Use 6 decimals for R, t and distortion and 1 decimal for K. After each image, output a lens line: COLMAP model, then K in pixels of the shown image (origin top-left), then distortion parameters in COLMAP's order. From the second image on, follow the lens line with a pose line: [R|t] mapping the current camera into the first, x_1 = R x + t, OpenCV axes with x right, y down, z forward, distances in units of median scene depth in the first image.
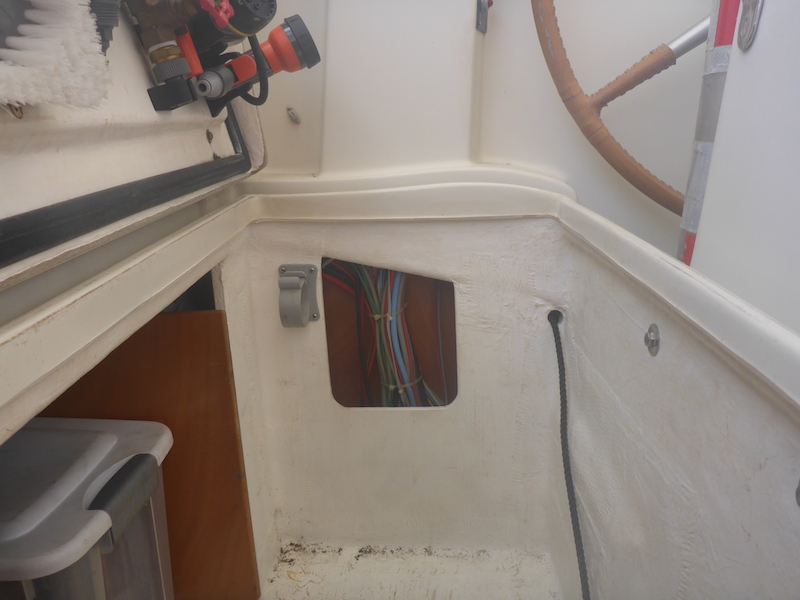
lens RADIAL K [[654.0, 0, 398.8], [0, 654.0, 301.2], [0, 0, 1]] dist [-0.102872, -0.005597]
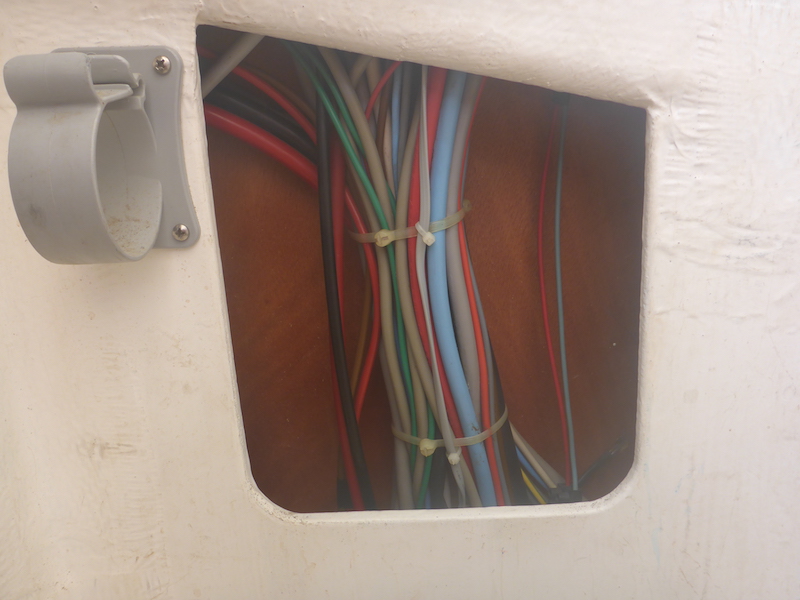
lens RADIAL K [[654.0, 0, 403.0], [0, 654.0, 302.8], [0, 0, 1]] dist [-0.102872, -0.005597]
pose [[0.998053, -0.020881, 0.058773, -0.044120], [0.020020, 0.999684, 0.015202, 0.051799], [-0.059071, -0.013996, 0.998156, 0.679918]]
